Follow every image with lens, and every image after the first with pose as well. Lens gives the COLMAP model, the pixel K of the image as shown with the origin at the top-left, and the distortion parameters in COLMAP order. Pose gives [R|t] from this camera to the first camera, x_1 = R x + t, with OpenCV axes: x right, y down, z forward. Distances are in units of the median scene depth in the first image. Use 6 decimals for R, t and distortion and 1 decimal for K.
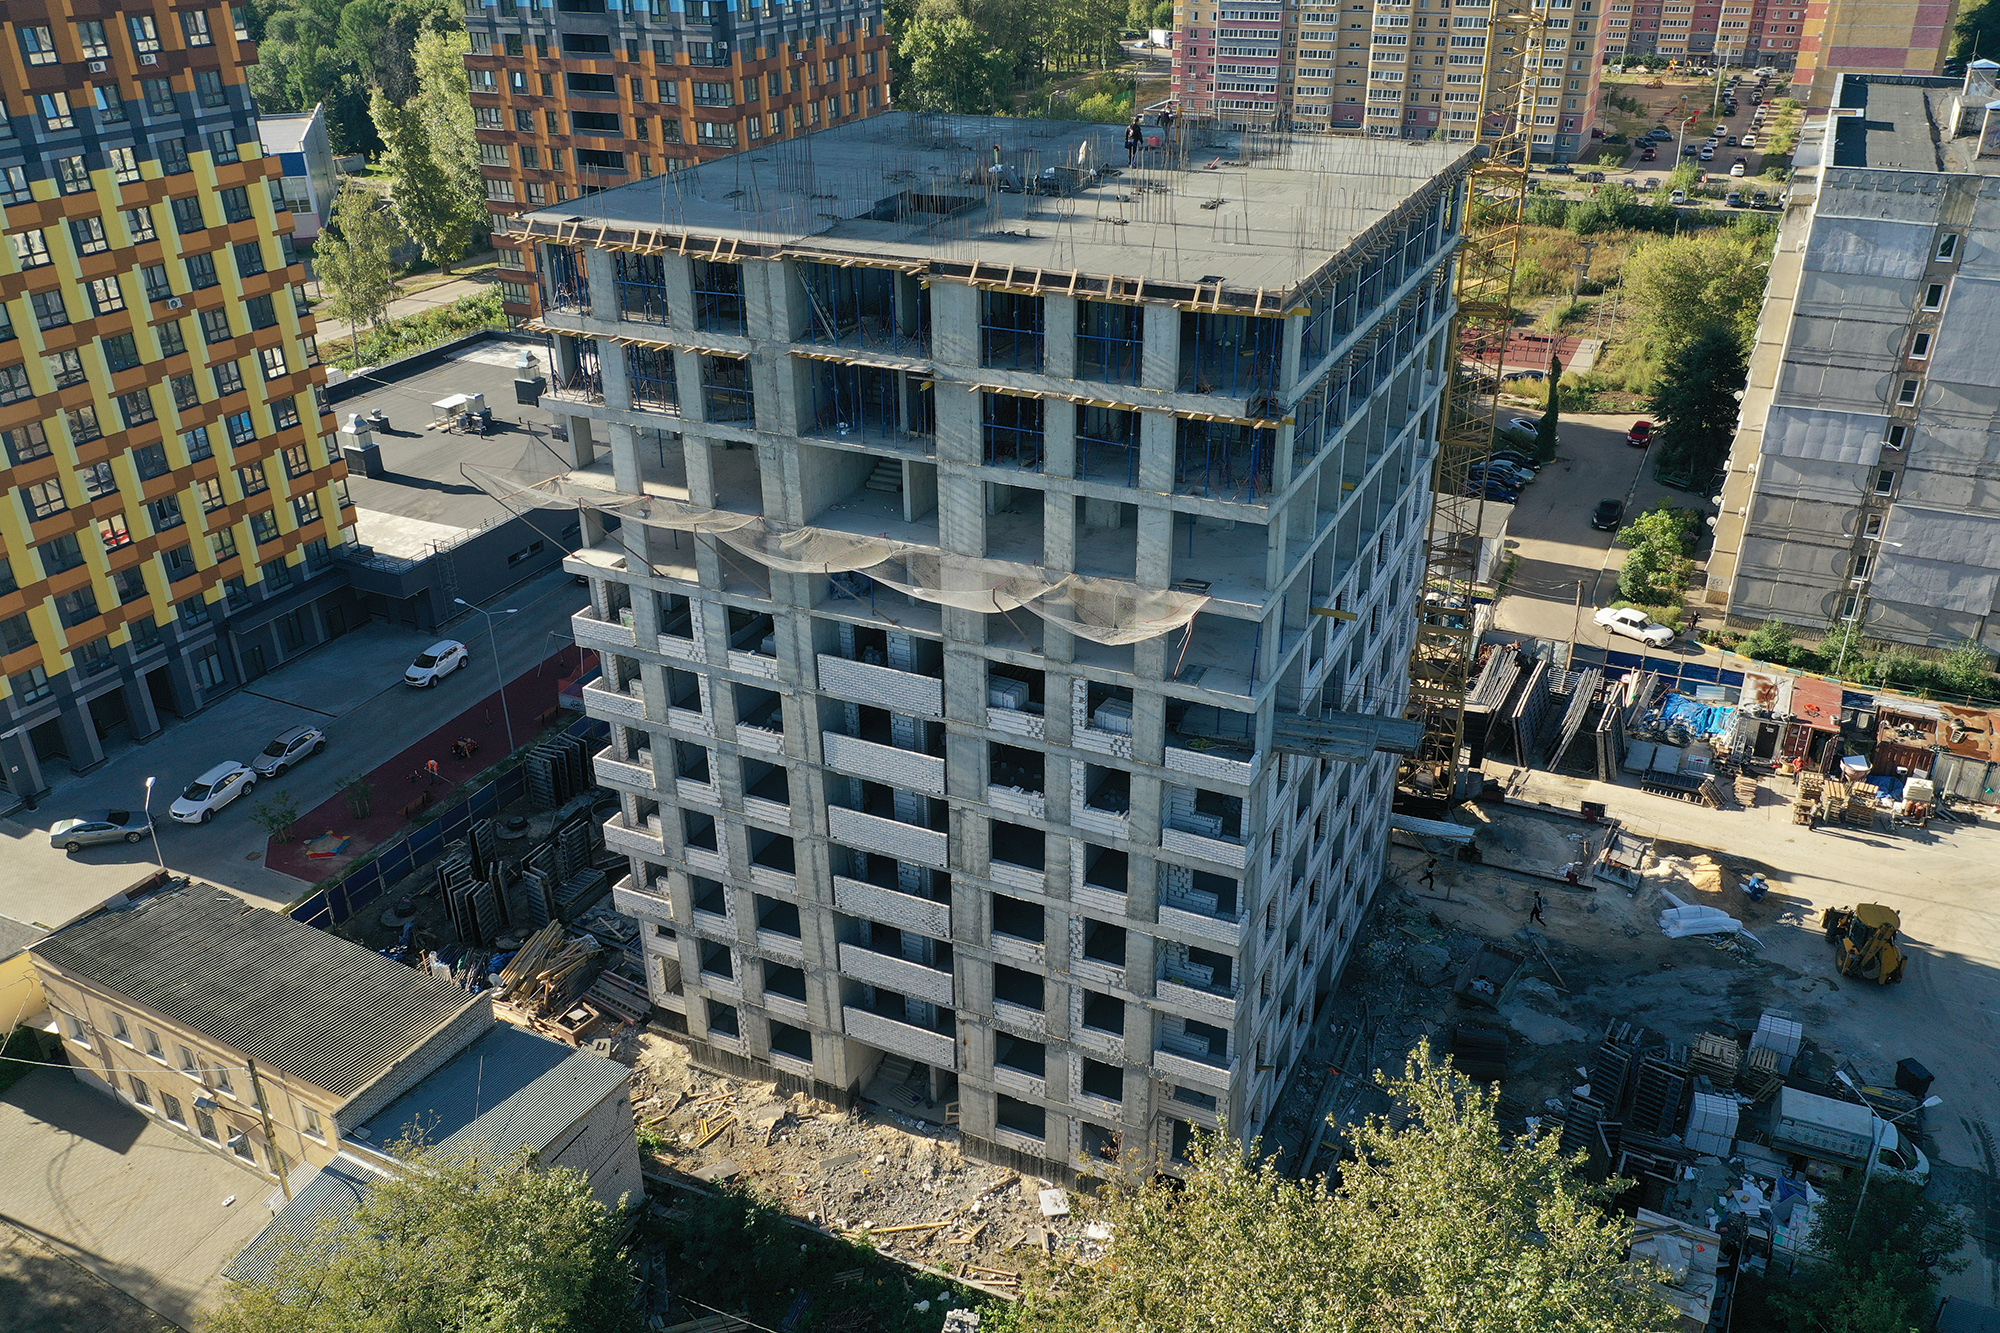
lens RADIAL K [[1584.6, 0, 994.7], [0, 1584.6, 676.5], [0, 0, 1]] dist [0.004231, 0.008527]
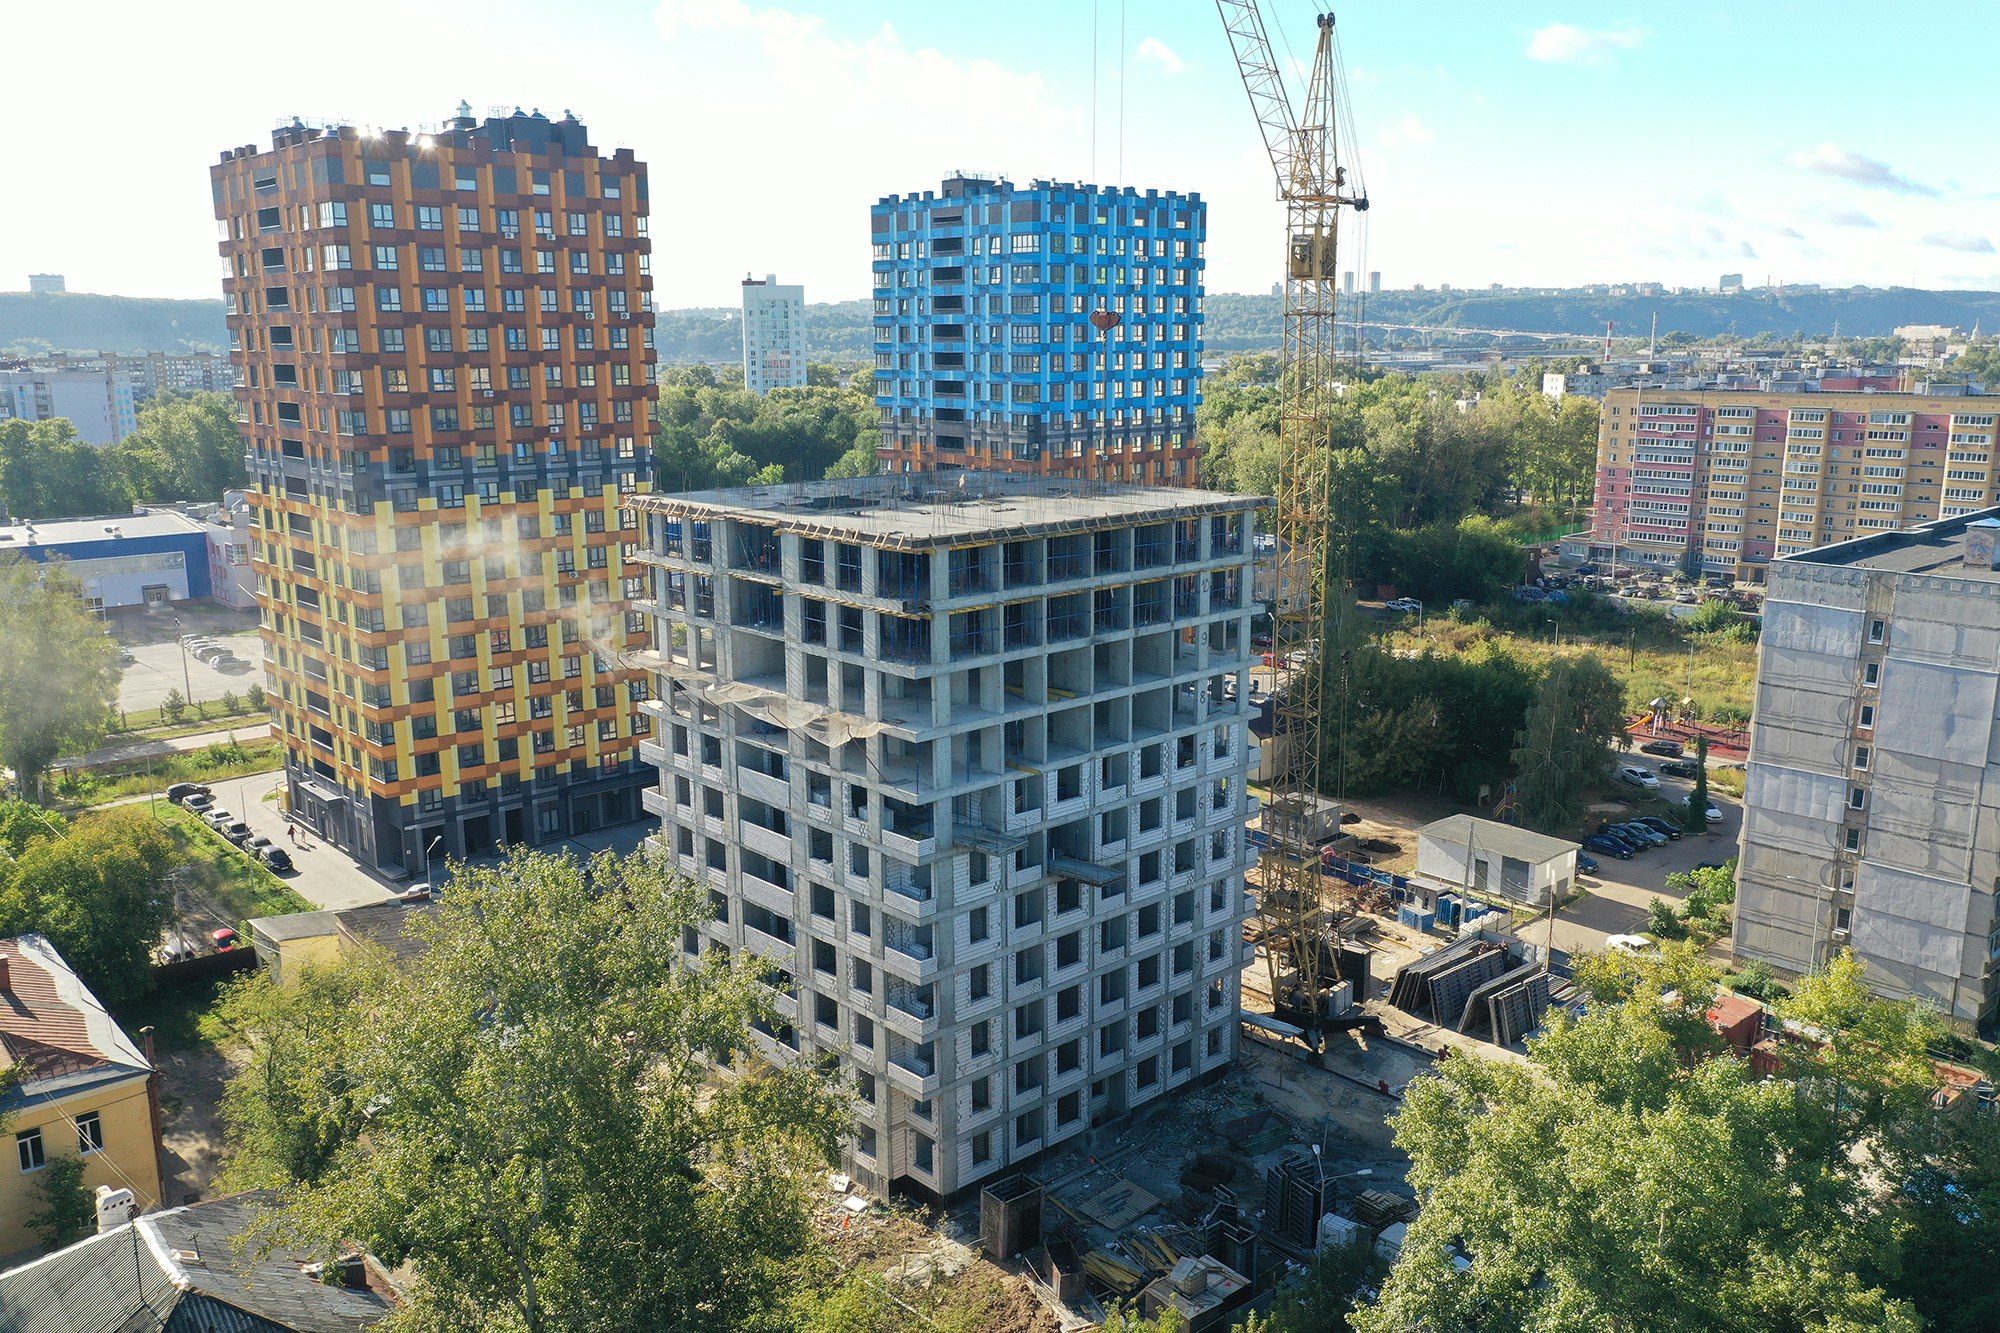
lens RADIAL K [[1584.6, 0, 993.4], [0, 1584.6, 676.1], [0, 0, 1]] dist [0.004231, 0.008527]
pose [[0.925763, 0.088847, -0.367517, 0.632693], [-0.180013, 0.958339, -0.221768, 0.185909], [0.332503, 0.271462, 0.903189, -0.337460]]
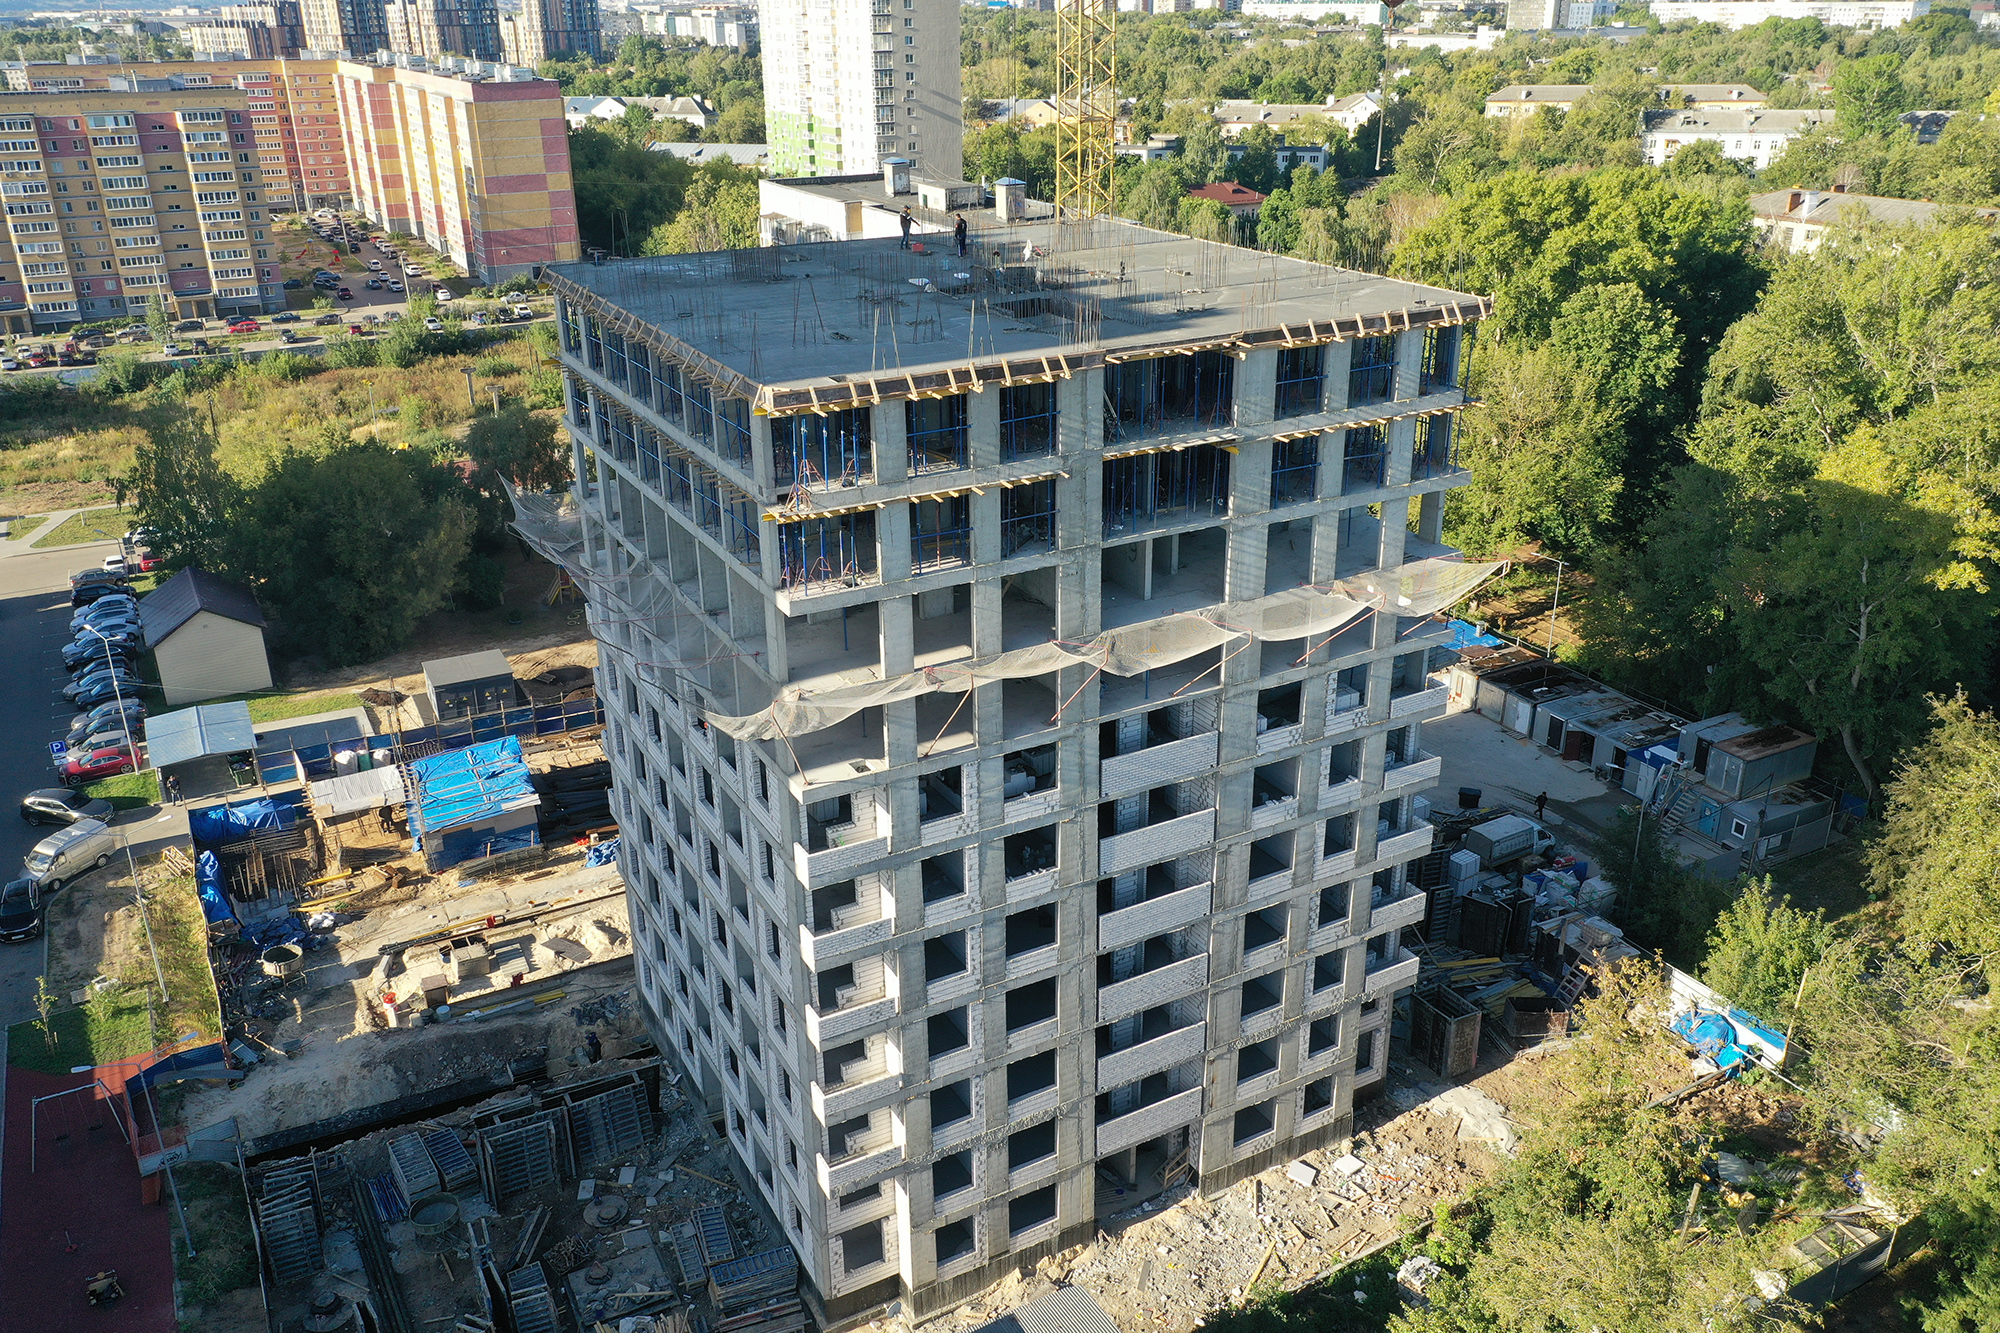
lens RADIAL K [[1584.6, 0, 988.5], [0, 1584.6, 661.5], [0, 0, 1]] dist [0.004231, 0.008527]
pose [[0.583850, -0.307201, 0.751496, -0.785099], [0.376132, 0.922664, 0.084949, -0.162784], [-0.719474, 0.233064, 0.654246, 0.356290]]
